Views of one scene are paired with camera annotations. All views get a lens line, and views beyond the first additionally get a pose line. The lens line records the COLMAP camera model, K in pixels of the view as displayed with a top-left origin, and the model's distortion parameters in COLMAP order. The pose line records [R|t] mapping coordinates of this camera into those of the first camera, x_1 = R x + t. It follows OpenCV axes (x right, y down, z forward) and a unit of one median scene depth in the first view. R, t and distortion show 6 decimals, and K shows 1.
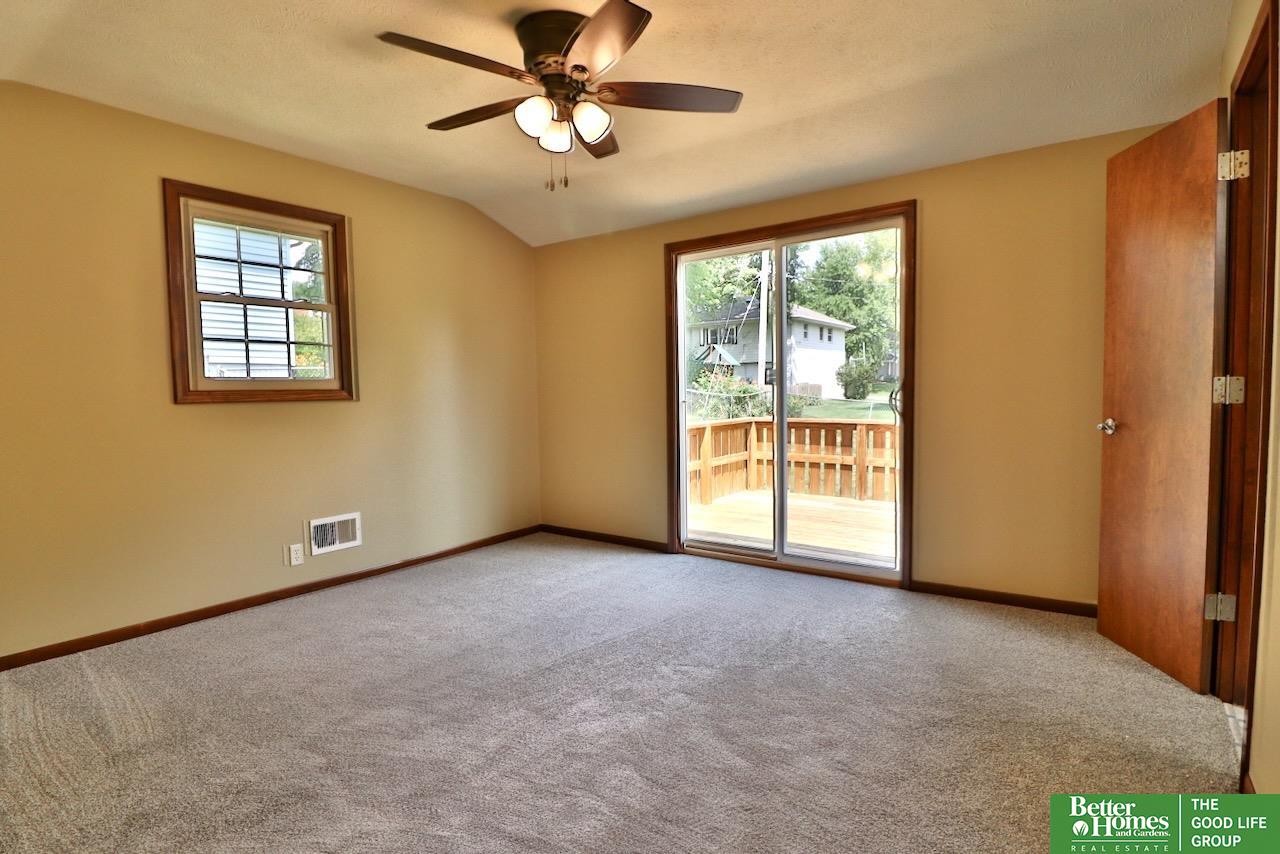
lens RADIAL K [[659.8, 0, 637.9], [0, 659.8, 428.3], [0, 0, 1]] dist [-0.002128, -0.009358]
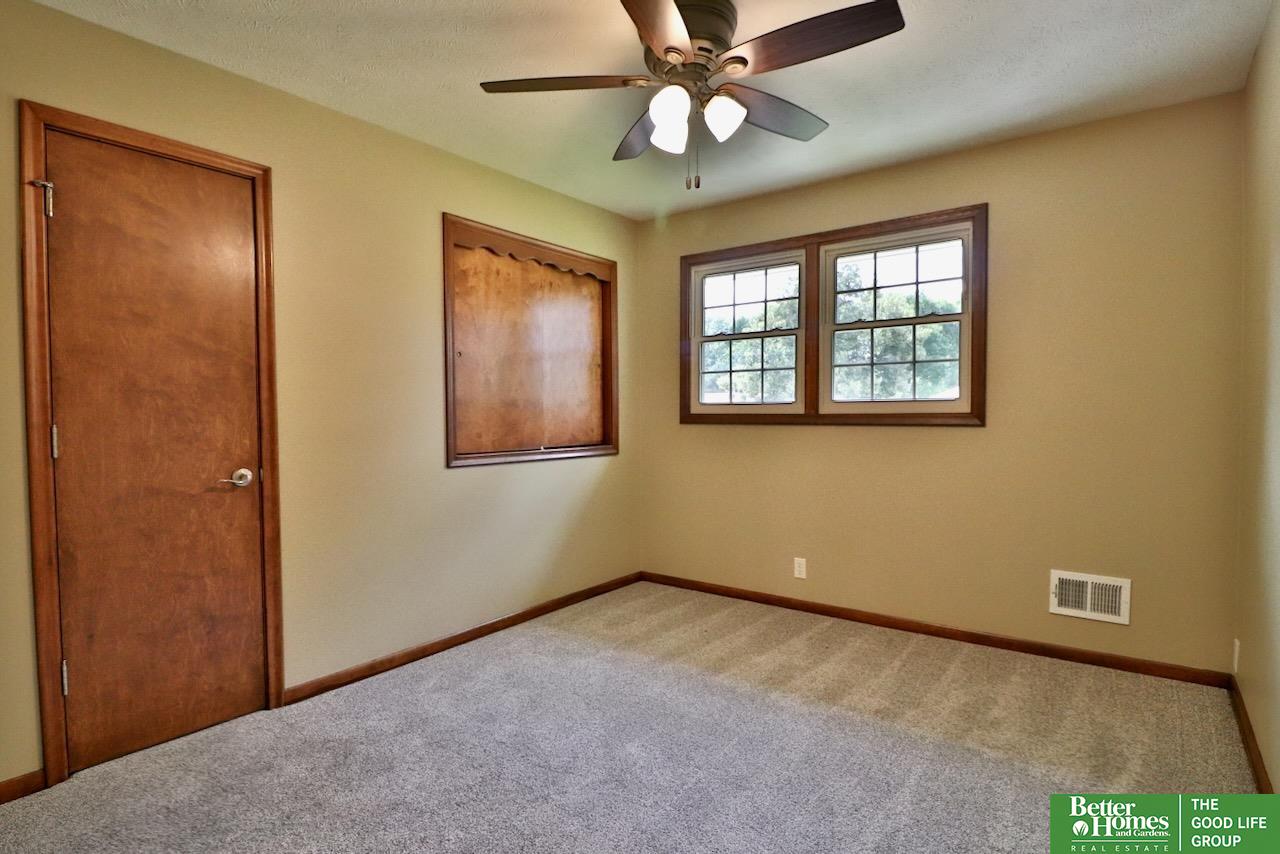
lens RADIAL K [[659.8, 0, 635.4], [0, 659.8, 432.5], [0, 0, 1]] dist [-0.002128, -0.009358]
pose [[-0.012397, 0.032613, -0.999391, 0.563022], [-0.055454, 0.997907, 0.033253, -0.053635], [0.998384, 0.055833, -0.010562, 0.831197]]
